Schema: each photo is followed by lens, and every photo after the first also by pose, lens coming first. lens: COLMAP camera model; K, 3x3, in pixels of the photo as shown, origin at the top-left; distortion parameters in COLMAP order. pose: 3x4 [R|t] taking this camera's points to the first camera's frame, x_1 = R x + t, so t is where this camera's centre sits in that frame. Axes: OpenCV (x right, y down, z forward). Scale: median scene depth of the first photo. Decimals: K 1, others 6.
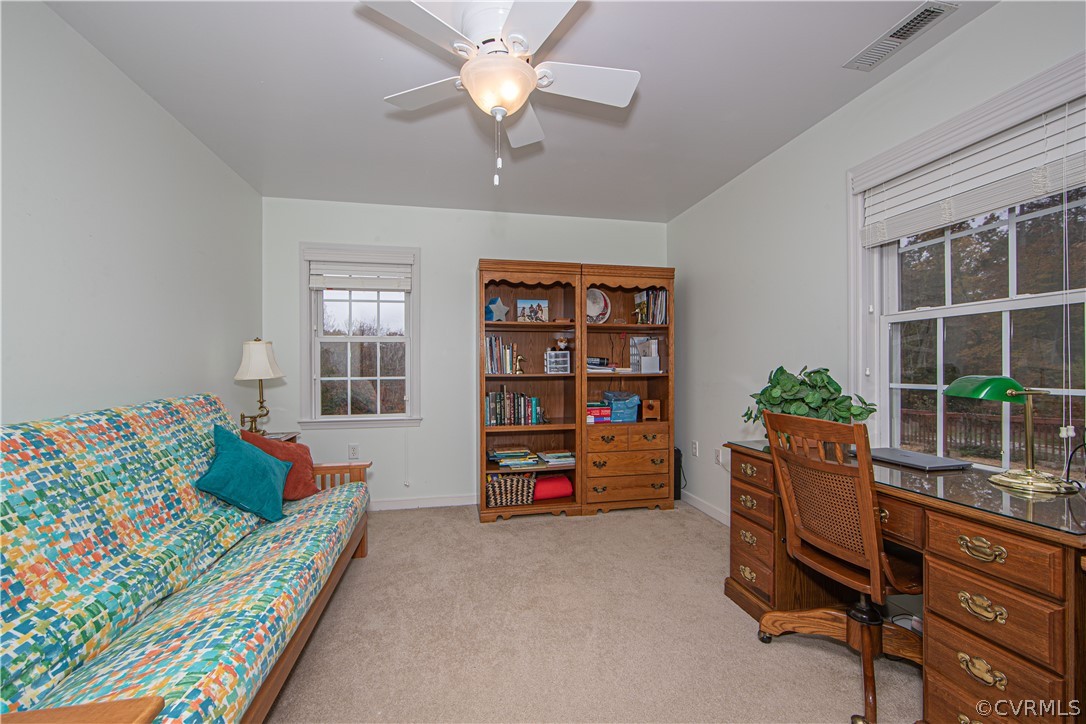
lens RADIAL K [[438.0, 0, 554.7], [0, 438.0, 370.4], [0, 0, 1]] dist [-0.005115, -0.000198]
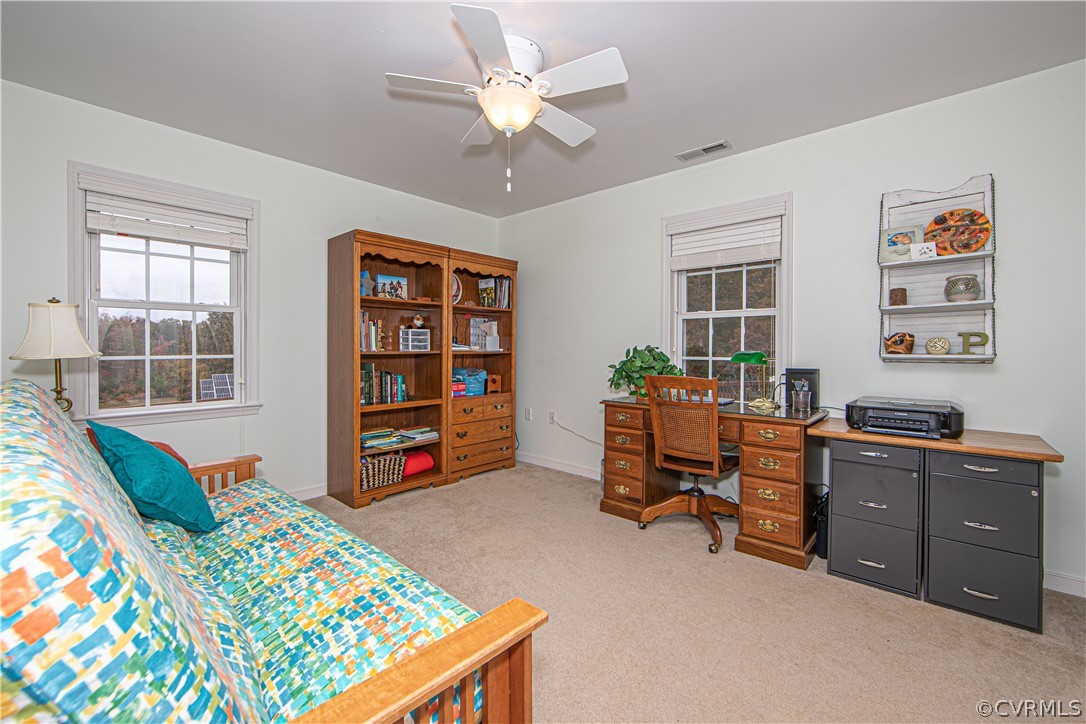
lens RADIAL K [[459.1, 0, 543.4], [0, 459.1, 354.7], [0, 0, 1]] dist [-0.000868, 0.000097]
pose [[0.802543, -0.003606, 0.596583, -0.413786], [-0.002565, 0.999952, 0.009495, 0.004699], [-0.596588, -0.009150, 0.802495, -0.032699]]
